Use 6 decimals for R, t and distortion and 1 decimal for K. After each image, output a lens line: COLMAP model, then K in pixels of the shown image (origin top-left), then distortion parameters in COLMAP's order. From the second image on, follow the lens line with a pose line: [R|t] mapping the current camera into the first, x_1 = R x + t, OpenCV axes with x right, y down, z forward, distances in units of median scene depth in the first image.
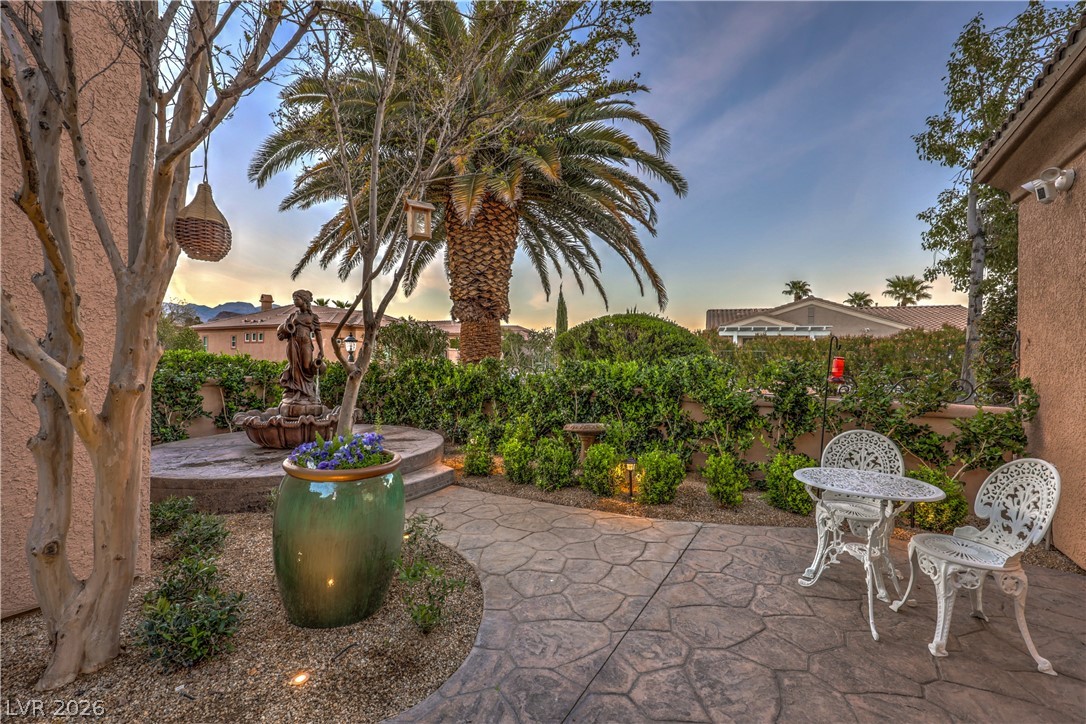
lens RADIAL K [[451.0, 0, 559.7], [0, 451.0, 357.5], [0, 0, 1]] dist [0.002901, 0.000057]
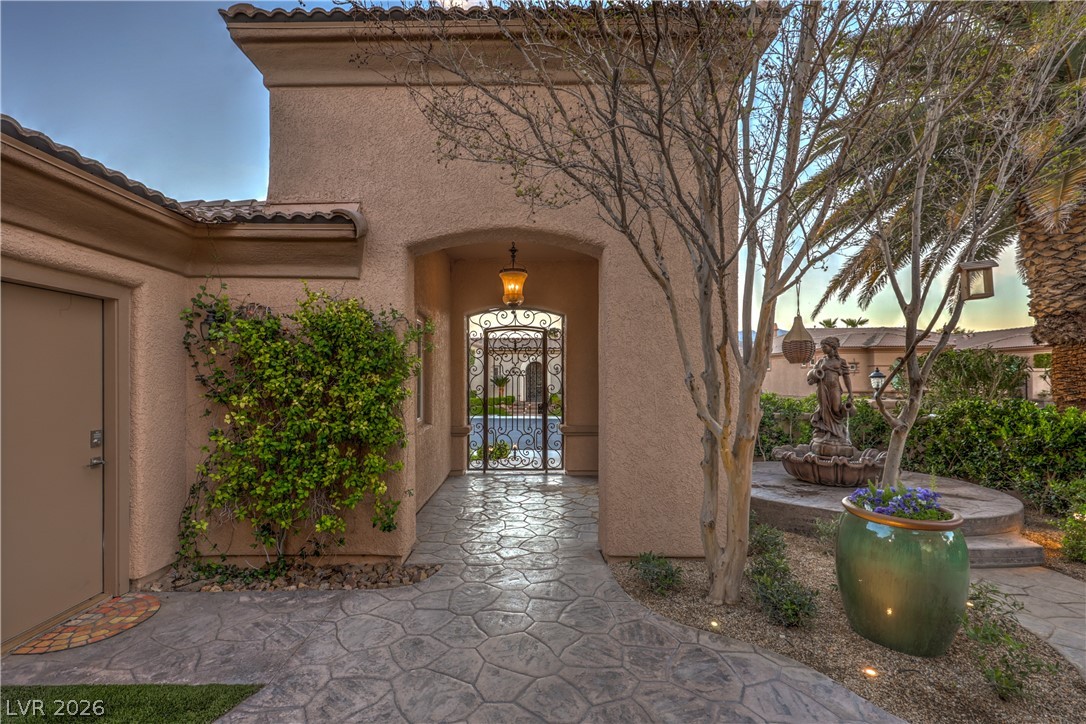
lens RADIAL K [[475.5, 0, 516.7], [0, 475.5, 376.8], [0, 0, 1]] dist [0.001168, 0.000511]
pose [[0.483113, -0.028123, -0.875106, 0.058604], [0.017160, 0.999596, -0.022650, -0.046848], [0.875390, -0.004074, 0.483401, -0.206342]]
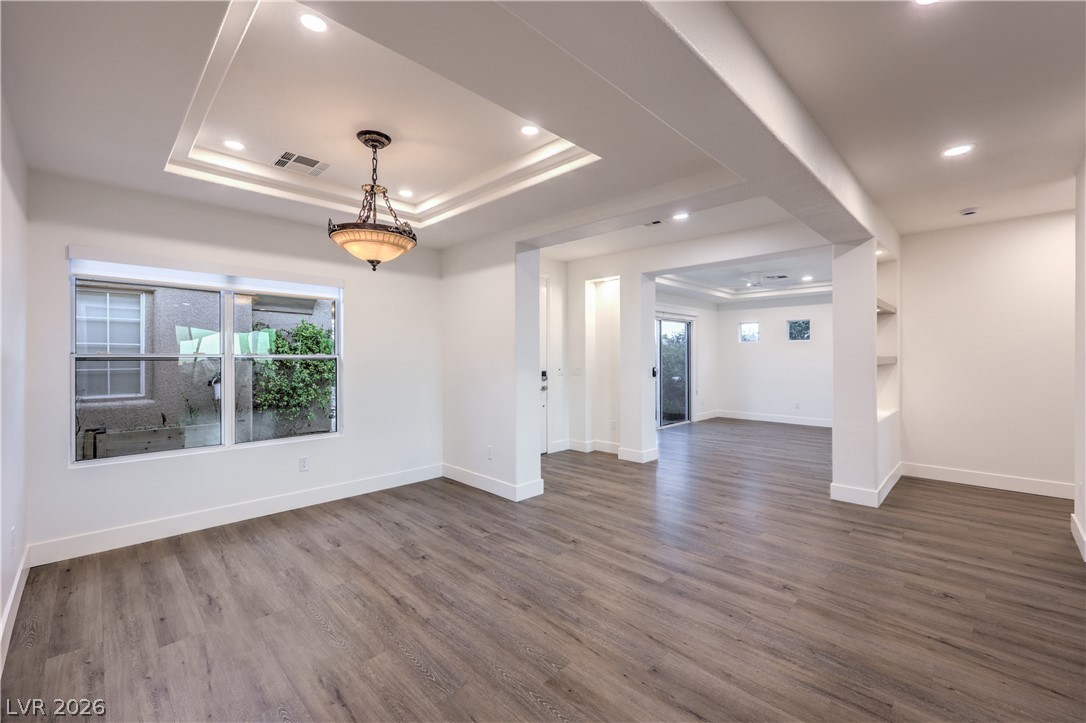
lens RADIAL K [[451.0, 0, 554.3], [0, 451.0, 358.8], [0, 0, 1]] dist [0.002901, 0.000057]
pose [[0.967089, -0.019776, -0.253669, 0.616383], [0.021554, 0.999759, 0.004232, -0.046640], [0.253524, -0.009560, 0.967282, -1.570543]]
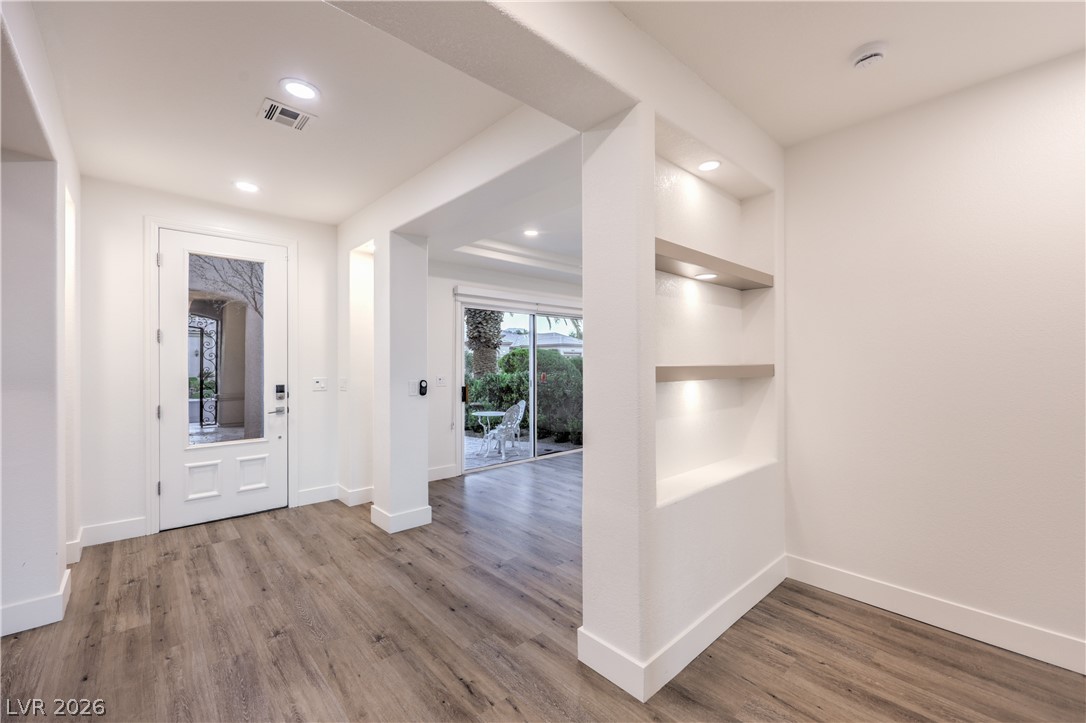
lens RADIAL K [[451.0, 0, 554.6], [0, 451.0, 364.9], [0, 0, 1]] dist [0.002901, 0.000057]
pose [[0.956188, -0.017449, -0.292234, 1.027768], [0.018961, 0.999817, 0.002340, -0.036872], [0.292140, -0.007779, 0.956344, -0.980311]]
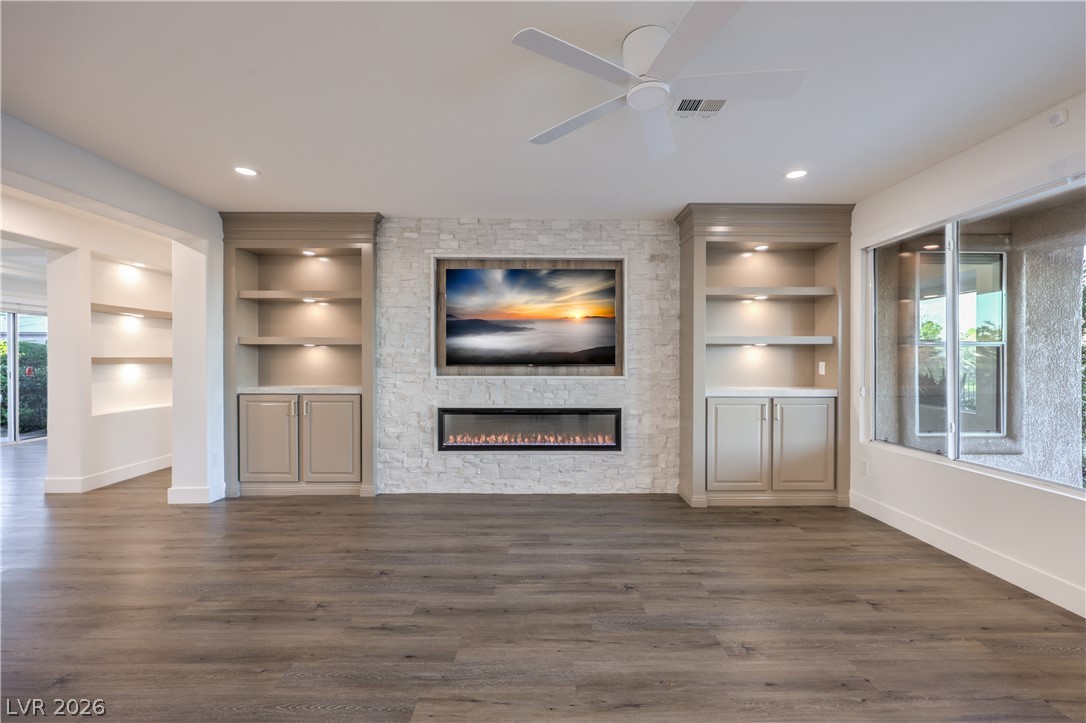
lens RADIAL K [[451.0, 0, 545.5], [0, 451.0, 357.5], [0, 0, 1]] dist [0.002901, 0.000057]
pose [[0.868132, -0.018237, 0.495997, 1.359028], [0.013807, 0.999825, 0.012596, -0.031389], [-0.496141, -0.004087, 0.868233, -1.884487]]
